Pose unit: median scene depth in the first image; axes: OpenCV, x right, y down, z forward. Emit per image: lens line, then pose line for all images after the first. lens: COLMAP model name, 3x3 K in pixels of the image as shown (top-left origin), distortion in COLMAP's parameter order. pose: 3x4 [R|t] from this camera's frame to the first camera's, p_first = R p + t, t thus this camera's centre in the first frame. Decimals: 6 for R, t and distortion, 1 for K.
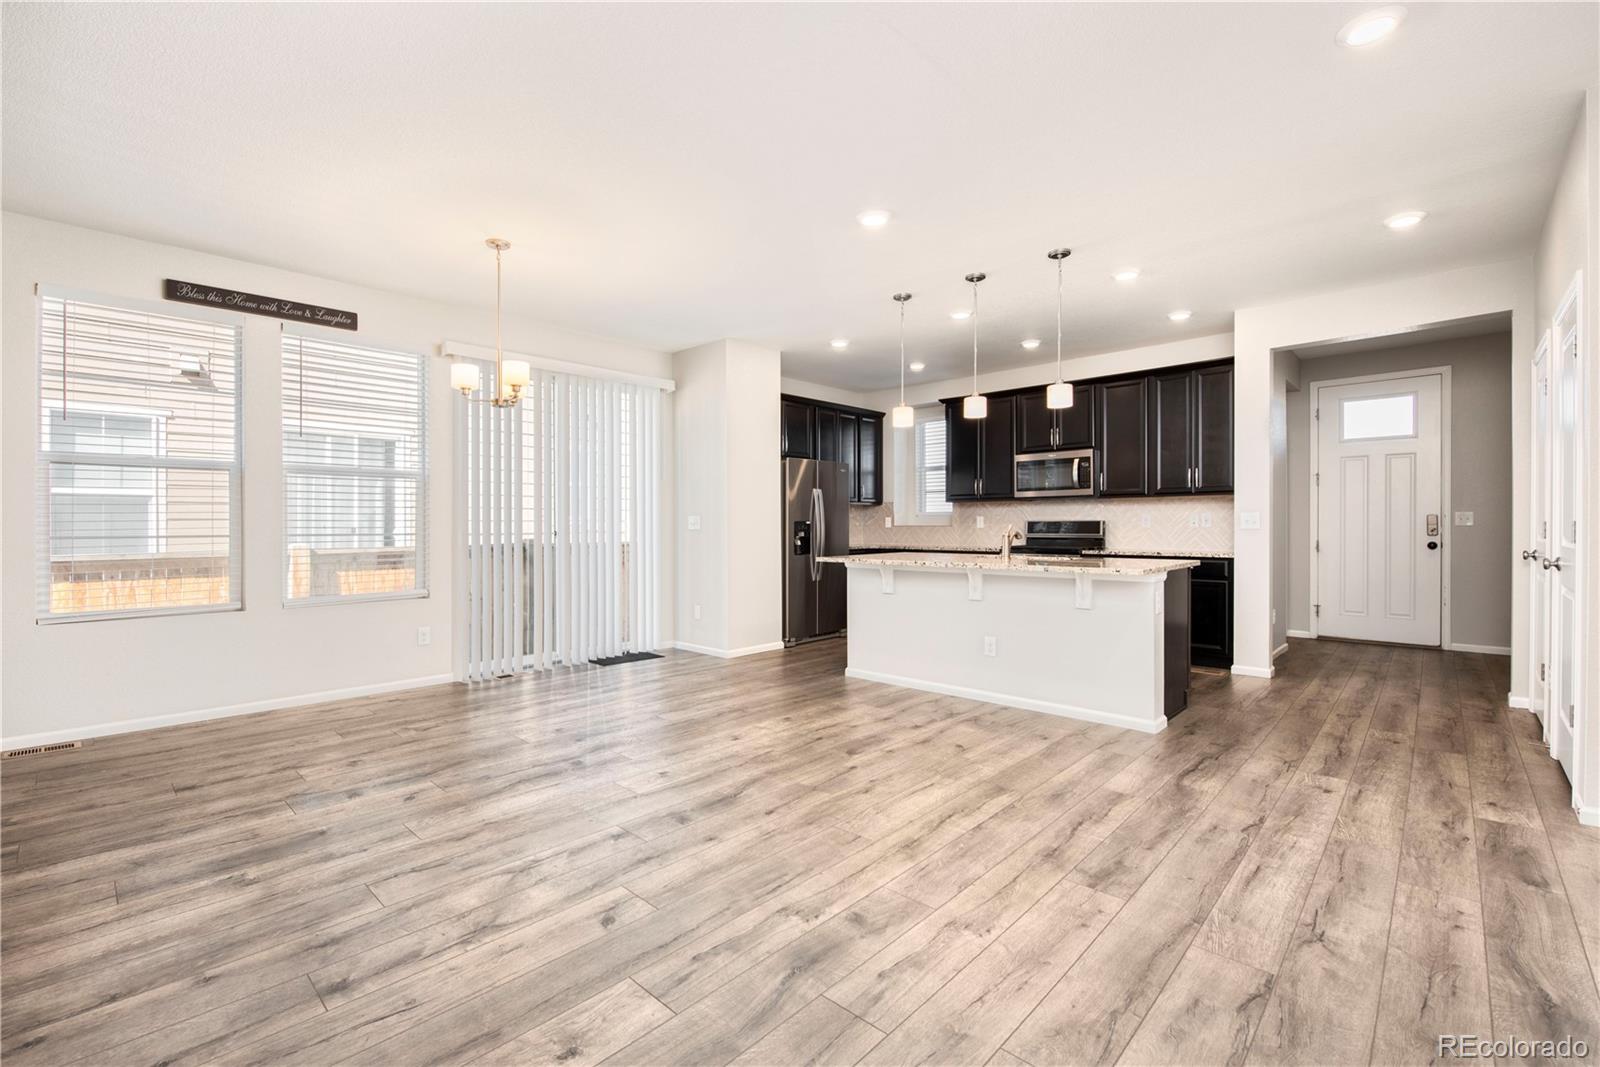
lens RADIAL K [[704.1, 0, 802.3], [0, 704.1, 534.1], [0, 0, 1]] dist [-0.017364, 0.000096]
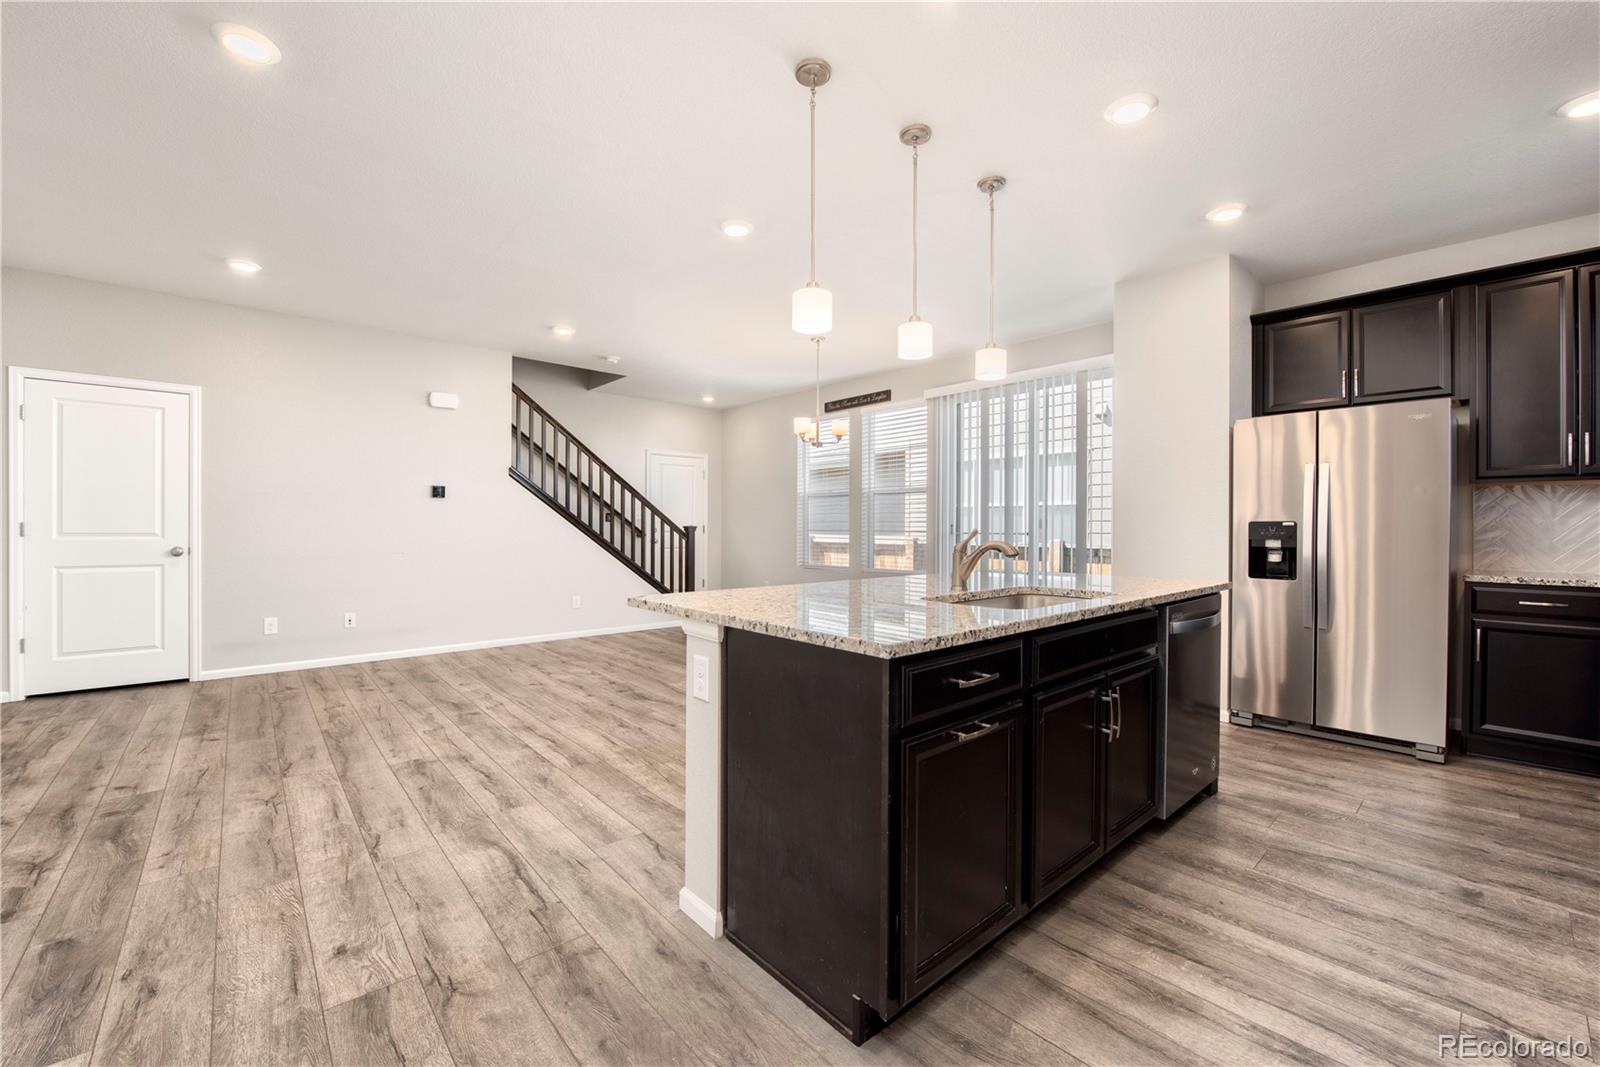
lens RADIAL K [[649.7, 0, 793.7], [0, 649.7, 529.5], [0, 0, 1]] dist [-0.021107, 0.000506]
pose [[-0.111495, 0.009511, -0.993719, 1.062698], [-0.017336, 0.999783, 0.011514, -0.020675], [0.993614, 0.018511, -0.111306, 1.217319]]
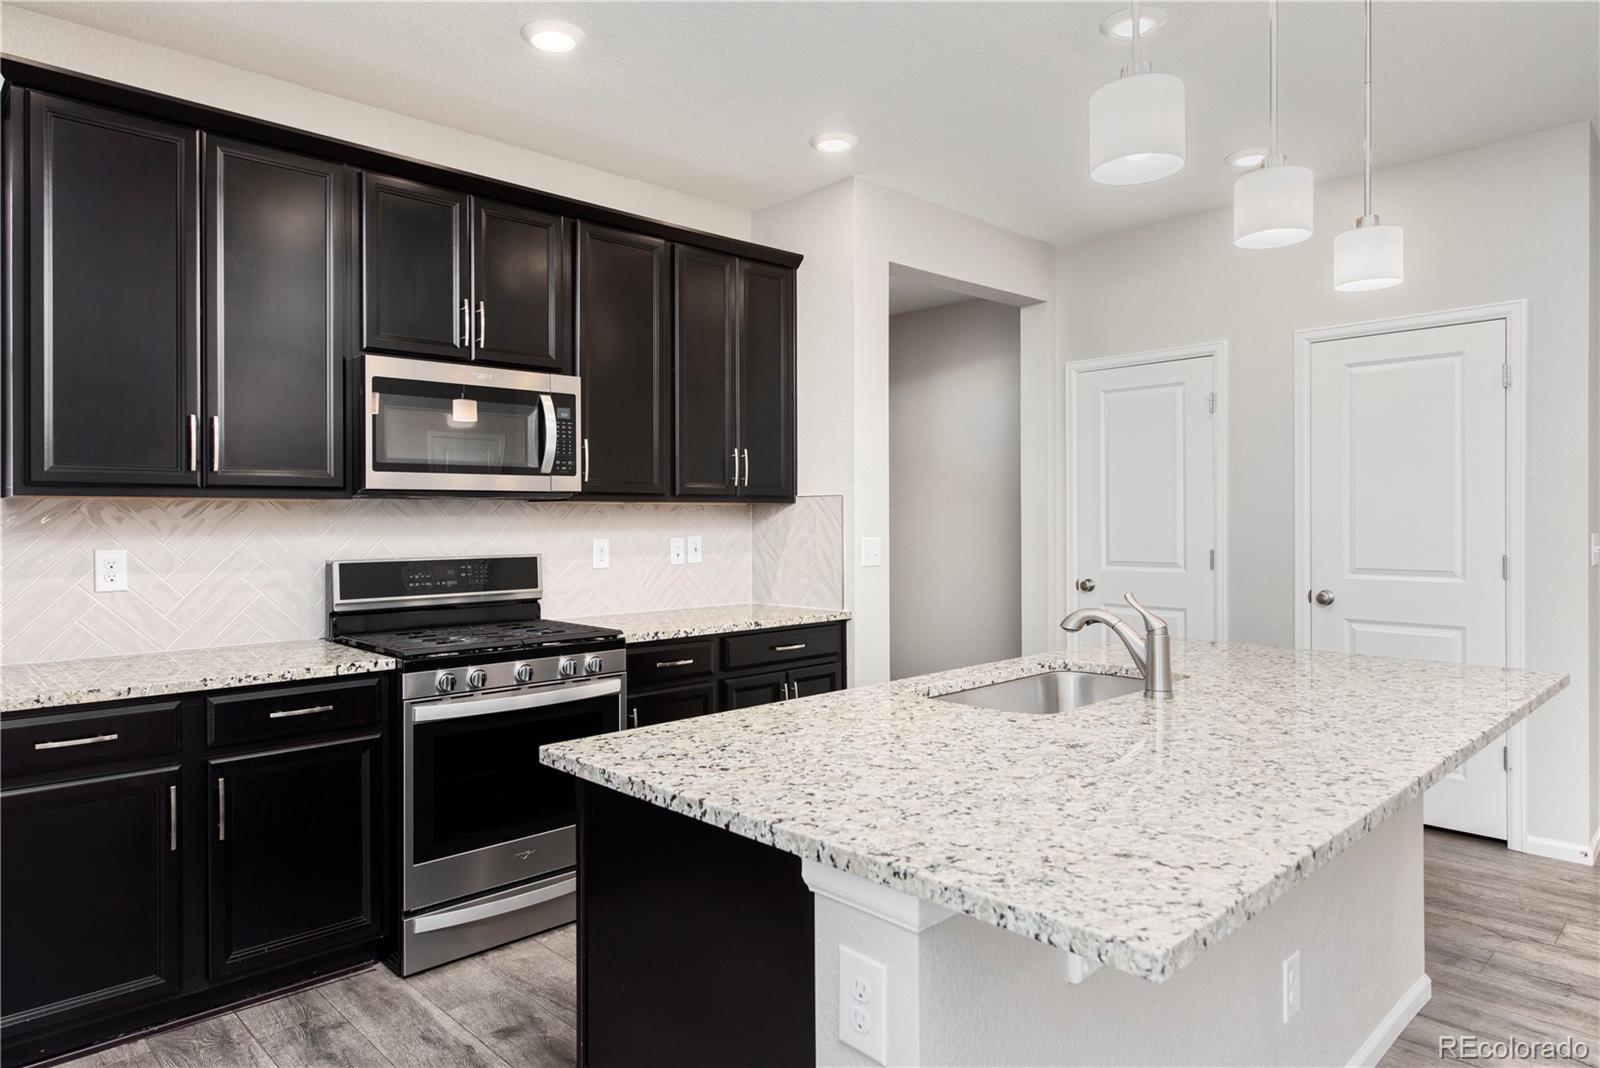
lens RADIAL K [[977.9, 0, 803.9], [0, 977.9, 503.1], [0, 0, 1]] dist [0.005383, 0.001555]
pose [[0.047872, 0.016821, 0.998712, -0.237907], [0.017407, 0.999692, -0.017672, -0.066093], [-0.998702, 0.018231, 0.047564, 1.498933]]
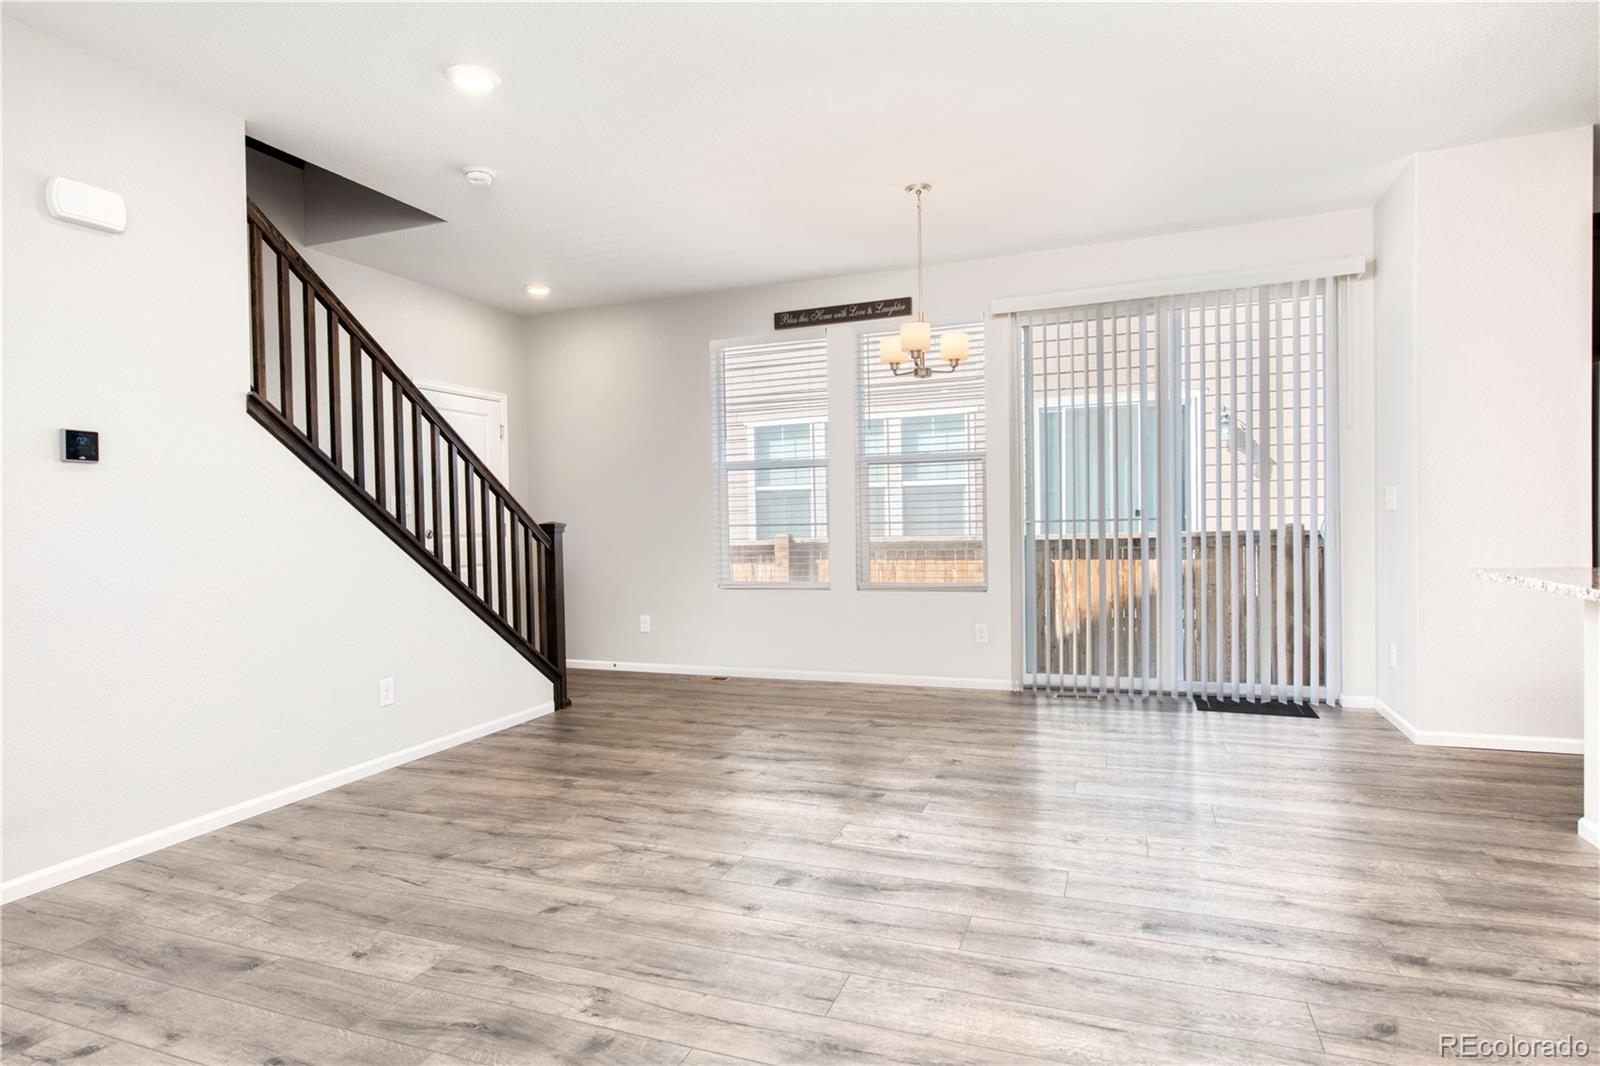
lens RADIAL K [[878.5, 0, 790.8], [0, 878.5, 535.0], [0, 0, 1]] dist [-0.004689, -0.001043]
pose [[0.371184, 0.014968, -0.928438, 0.578673], [0.007939, 0.999782, 0.019291, -0.007928], [0.928525, -0.014531, 0.370985, 0.482143]]
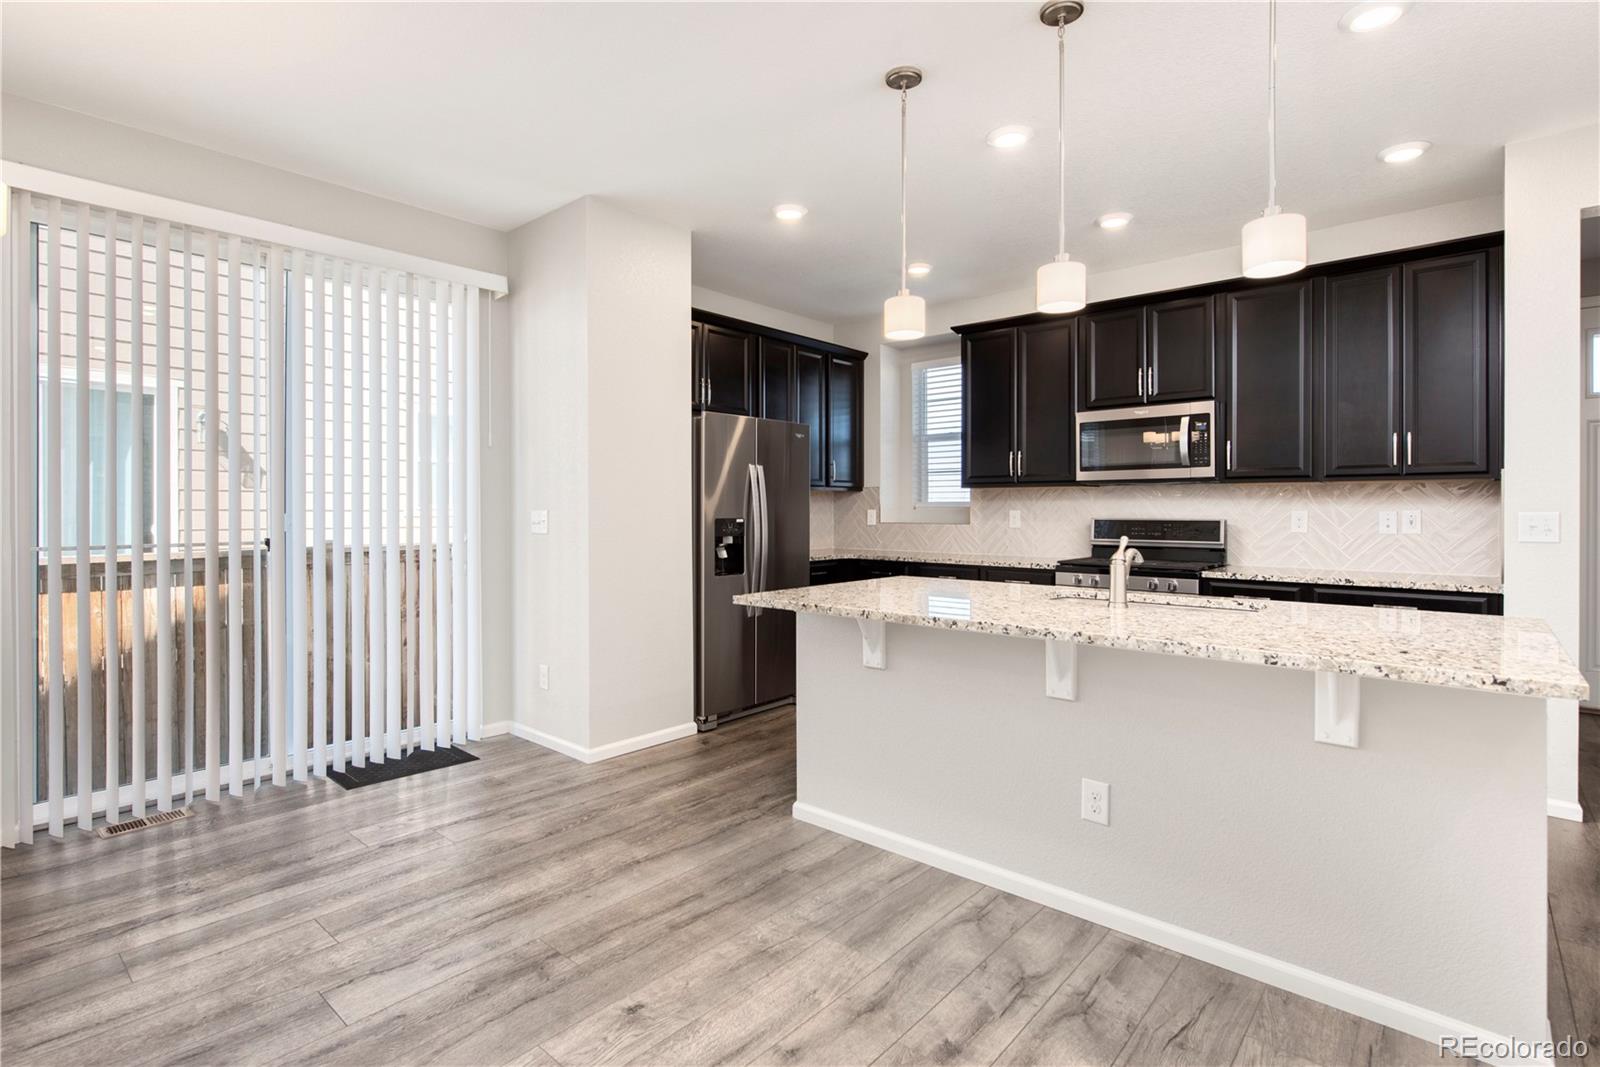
lens RADIAL K [[775.8, 0, 794.9], [0, 775.8, 517.9], [0, 0, 1]] dist [-0.002280, 0.000368]
pose [[0.999634, 0.003035, 0.026883, 0.069052], [-0.002947, 0.999990, -0.003306, -0.031483], [-0.026893, 0.003226, 0.999633, 0.618429]]
